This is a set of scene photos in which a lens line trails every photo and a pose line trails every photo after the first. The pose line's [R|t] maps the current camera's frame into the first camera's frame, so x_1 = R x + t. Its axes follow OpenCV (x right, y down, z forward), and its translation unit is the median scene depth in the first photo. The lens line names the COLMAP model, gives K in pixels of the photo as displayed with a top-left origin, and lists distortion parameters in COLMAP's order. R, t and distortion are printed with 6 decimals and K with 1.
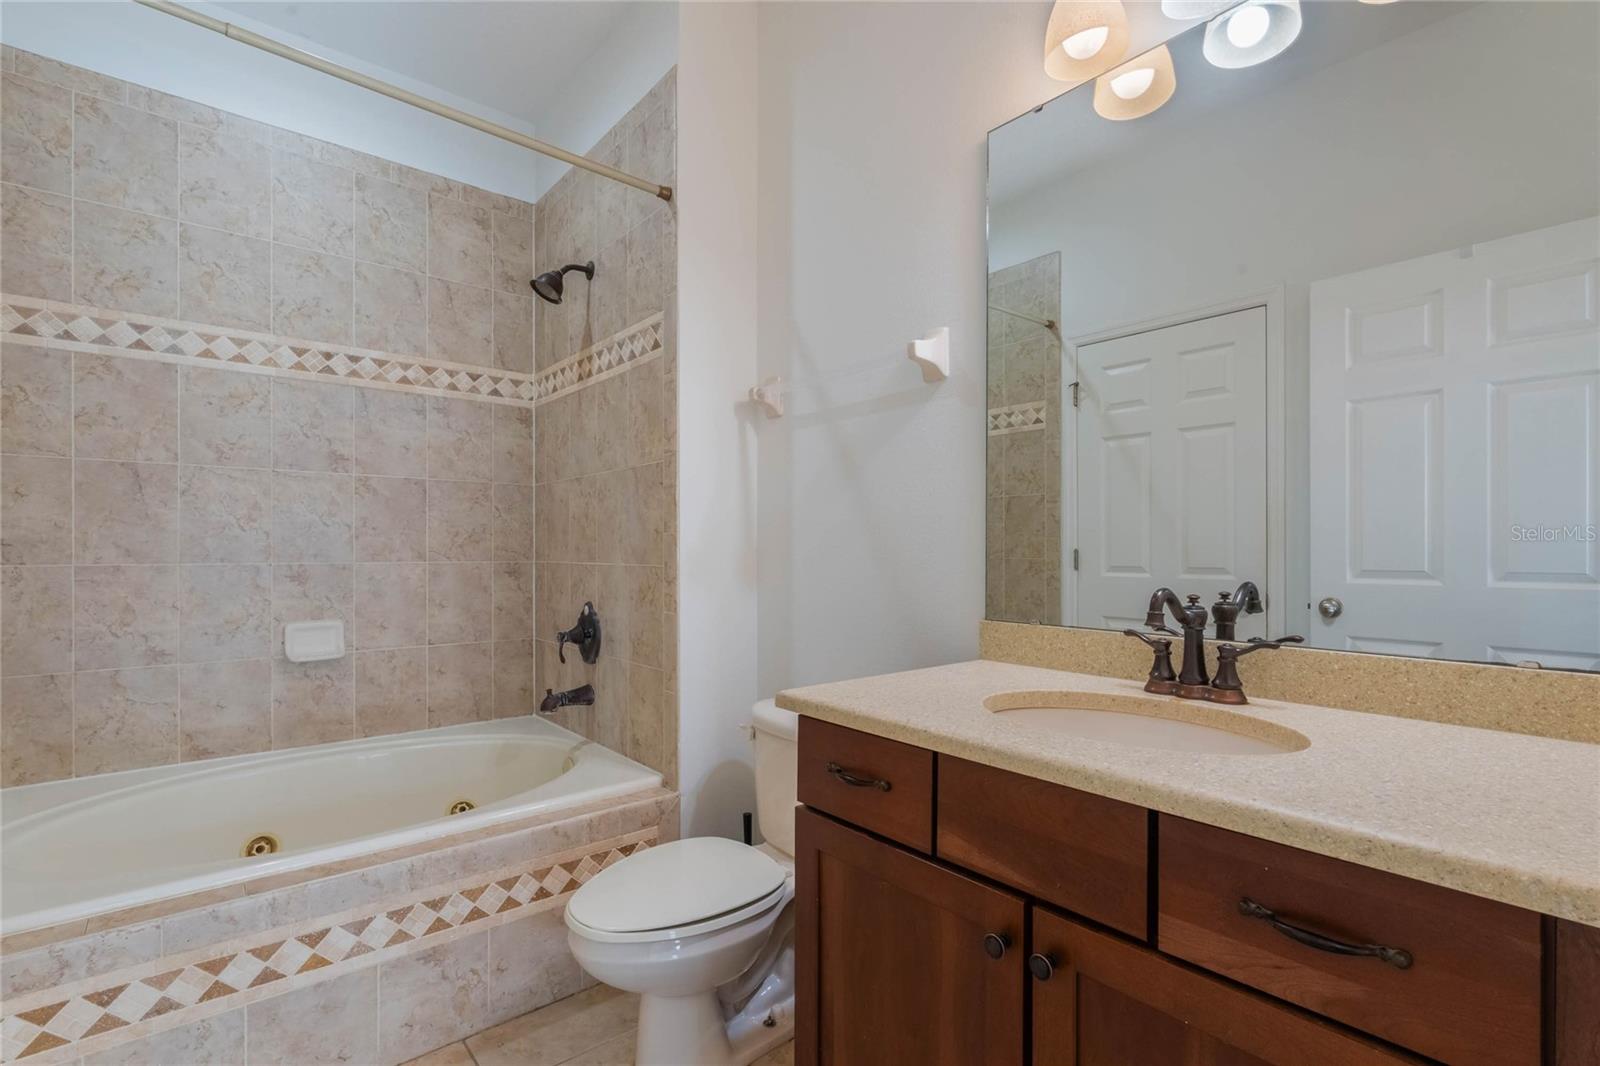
lens RADIAL K [[741.3, 0, 806.3], [0, 741.3, 545.2], [0, 0, 1]] dist [-0.002497, 0.000128]
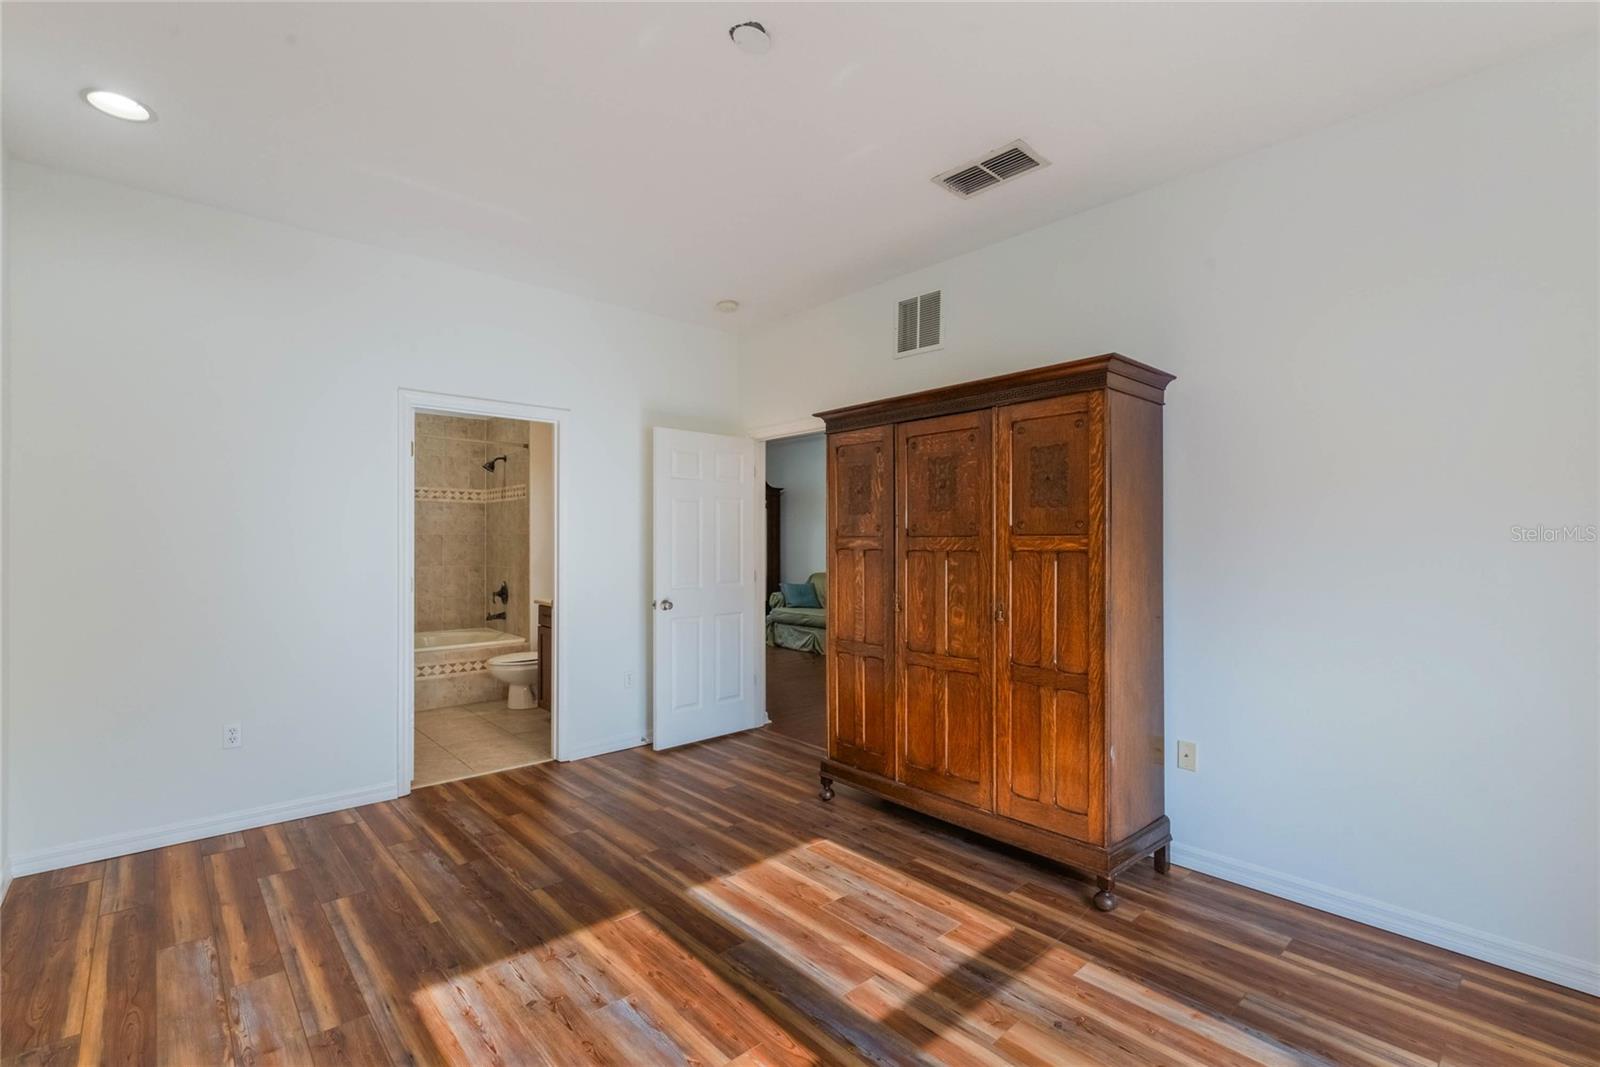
lens RADIAL K [[741.3, 0, 794.4], [0, 741.3, 533.1], [0, 0, 1]] dist [-0.002497, 0.000128]
pose [[0.999900, -0.000179, 0.014117, 0.728862], [0.000258, 0.999984, -0.005590, -0.084164], [-0.014116, 0.005593, 0.999885, -1.725219]]
